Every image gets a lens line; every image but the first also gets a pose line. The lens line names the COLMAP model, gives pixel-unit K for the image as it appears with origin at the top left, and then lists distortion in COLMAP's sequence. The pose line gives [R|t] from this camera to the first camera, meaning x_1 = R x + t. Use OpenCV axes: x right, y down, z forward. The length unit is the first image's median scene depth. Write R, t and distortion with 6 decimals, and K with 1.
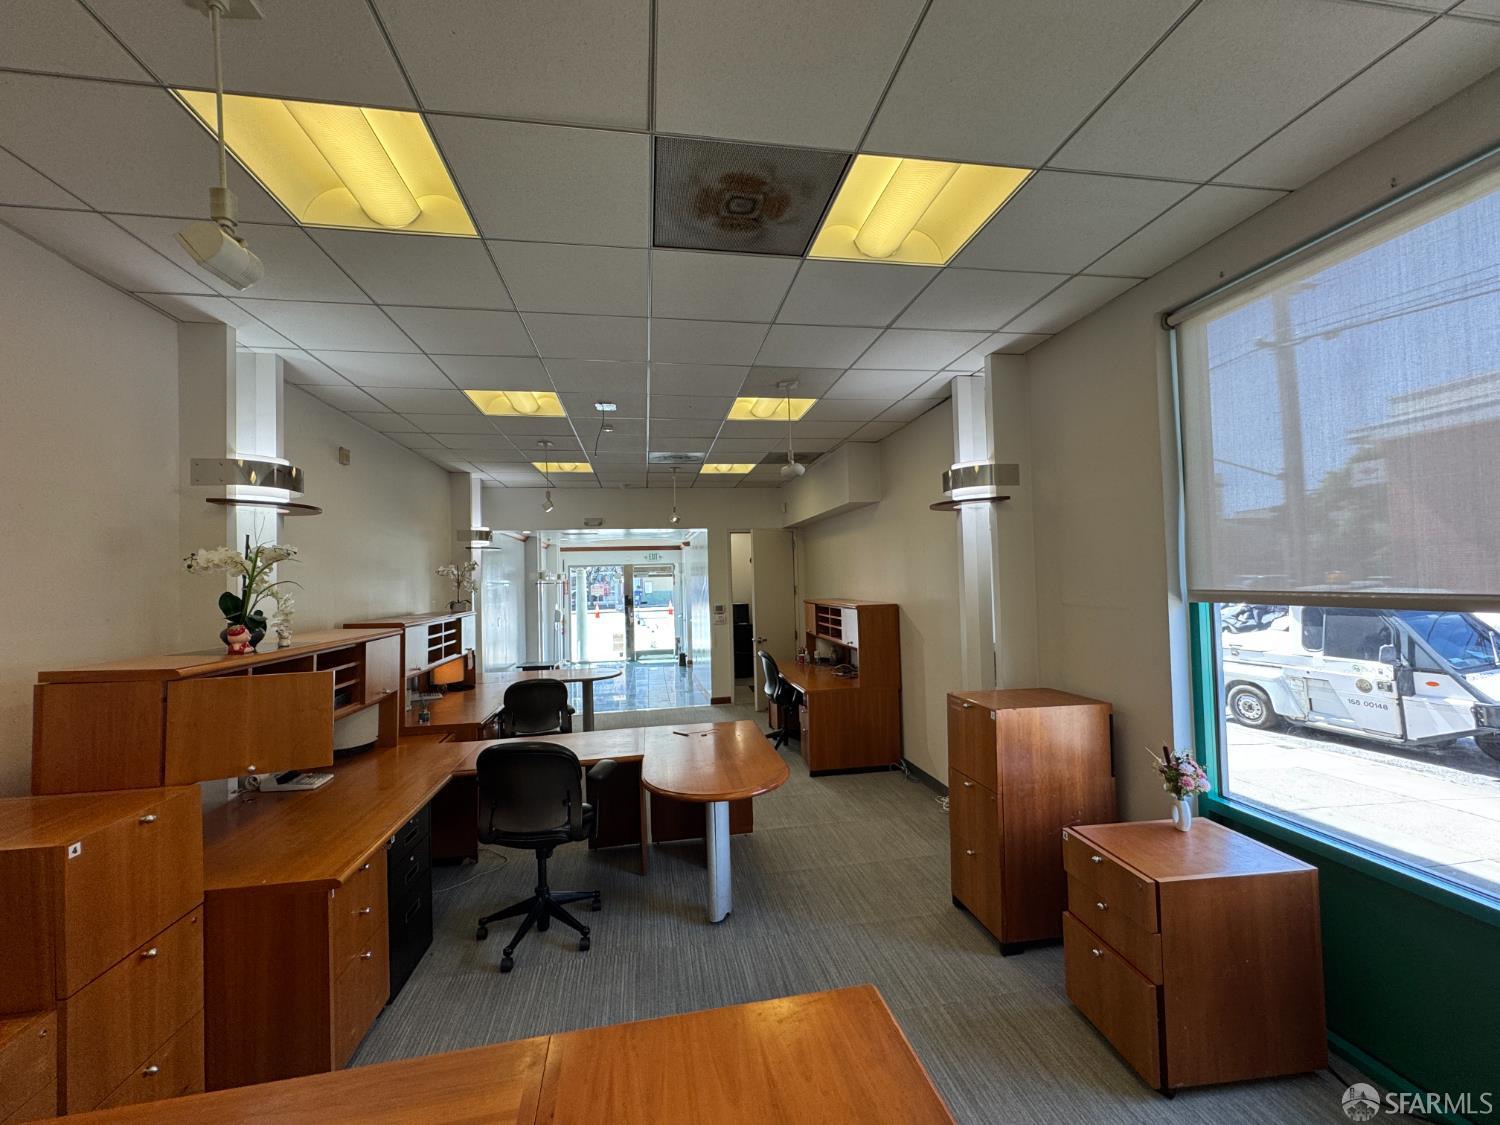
lens RADIAL K [[598.8, 0, 748.5], [0, 598.8, 563.6], [0, 0, 1]] dist [0.000158, -0.000738]
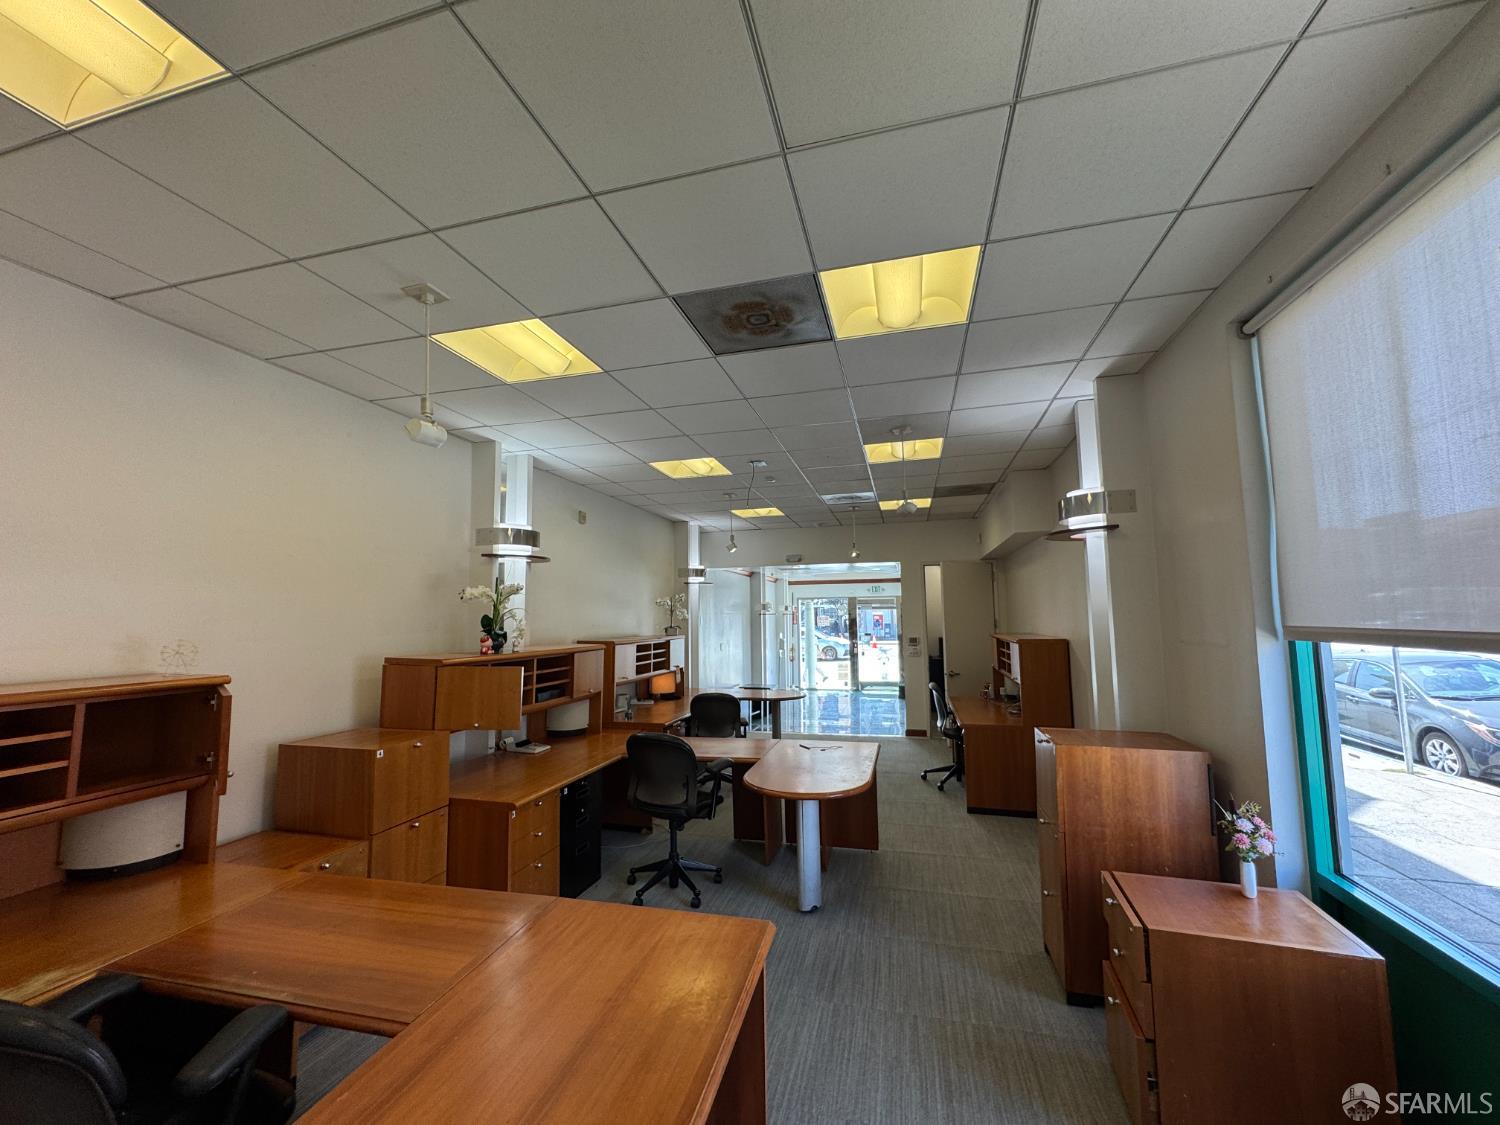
lens RADIAL K [[598.8, 0, 748.5], [0, 598.8, 563.6], [0, 0, 1]] dist [0.000158, -0.000738]
pose [[0.908738, -0.022976, -0.416735, 0.324211], [0.000379, 0.998529, -0.054225, 0.000056], [0.417367, 0.049118, 0.907409, -0.104515]]
